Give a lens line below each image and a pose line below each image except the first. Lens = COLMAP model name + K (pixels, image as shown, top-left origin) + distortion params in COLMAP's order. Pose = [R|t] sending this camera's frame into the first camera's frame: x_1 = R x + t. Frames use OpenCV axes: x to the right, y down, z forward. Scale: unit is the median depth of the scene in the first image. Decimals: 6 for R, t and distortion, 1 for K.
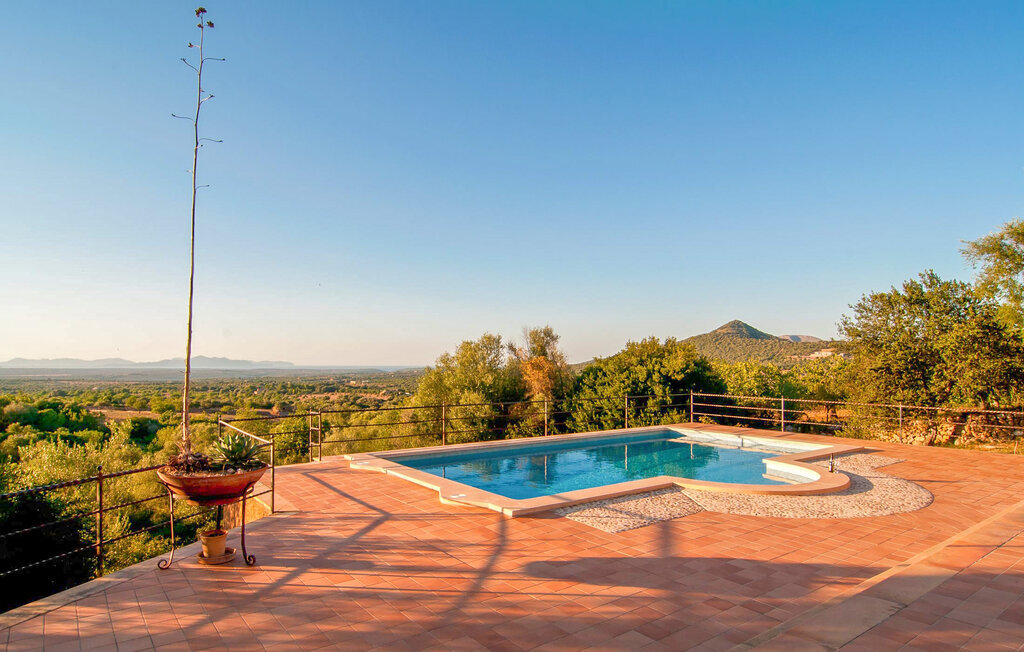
lens RADIAL K [[582.4, 0, 480.1], [0, 582.4, 357.9], [0, 0, 1]] dist [-0.000103, -0.016863]
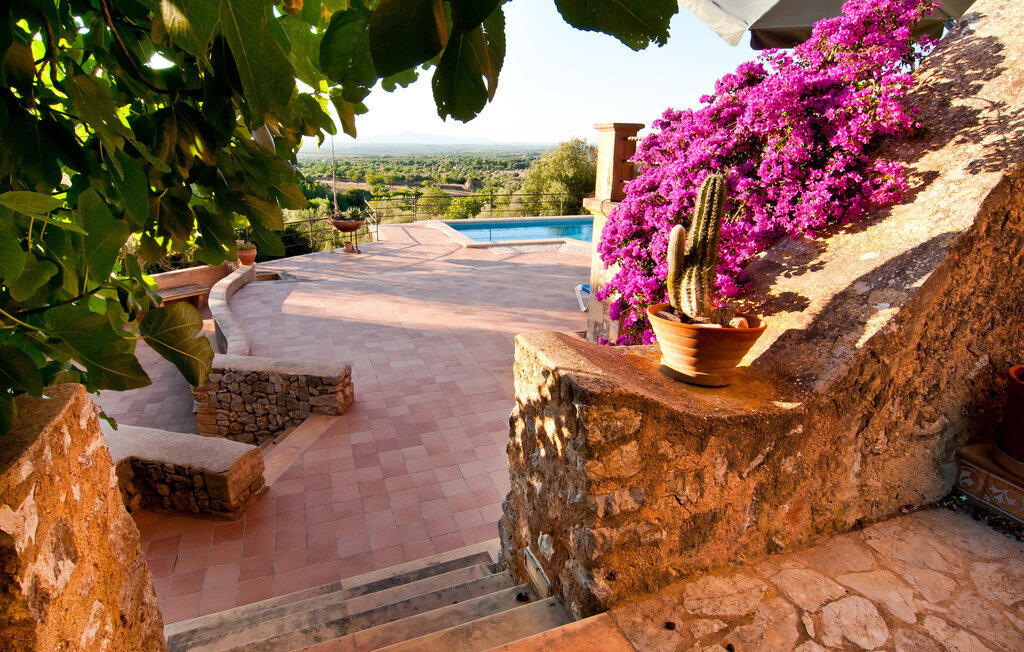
lens RADIAL K [[547.8, 0, 512.0], [0, 547.8, 326.0], [0, 0, 1]] dist [-0.004251, -0.012782]
pose [[0.964481, 0.096505, -0.245891, 0.240037], [-0.010336, 0.943949, 0.329931, -0.048514], [0.263948, -0.315670, 0.911418, -0.321852]]
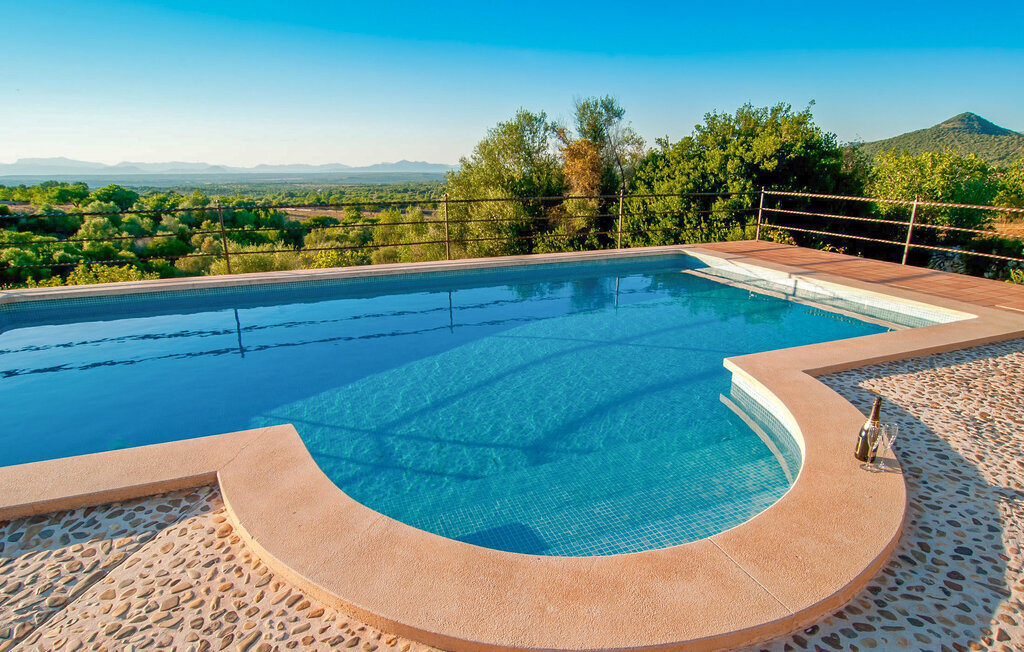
lens RADIAL K [[547.8, 0, 512.0], [0, 547.8, 326.0], [0, 0, 1]] dist [-0.004251, -0.012782]
pose [[0.968357, 0.062231, -0.241686, 0.199760], [0.010624, 0.957256, 0.289048, 0.022481], [0.249343, -0.282470, 0.926304, 0.293404]]
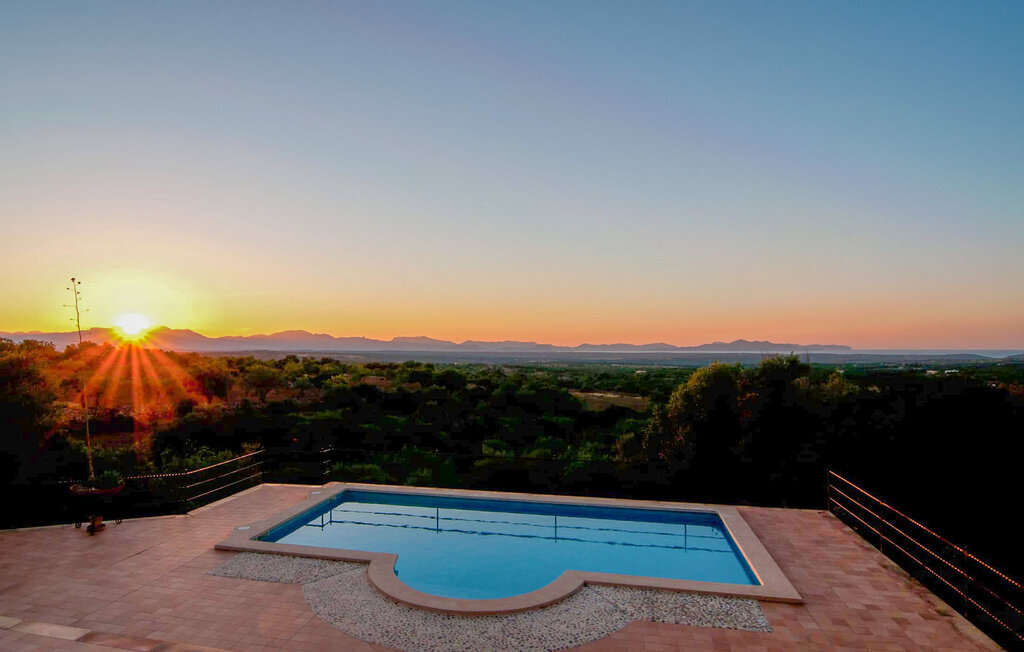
lens RADIAL K [[612.8, 0, 462.6], [0, 612.8, 326.6], [0, 0, 1]] dist [-0.009911, -0.001466]
pose [[0.653136, -0.027544, -0.756740, 0.495817], [0.006605, 0.999507, -0.030679, -0.072656], [0.757212, 0.015040, 0.652996, 0.131414]]
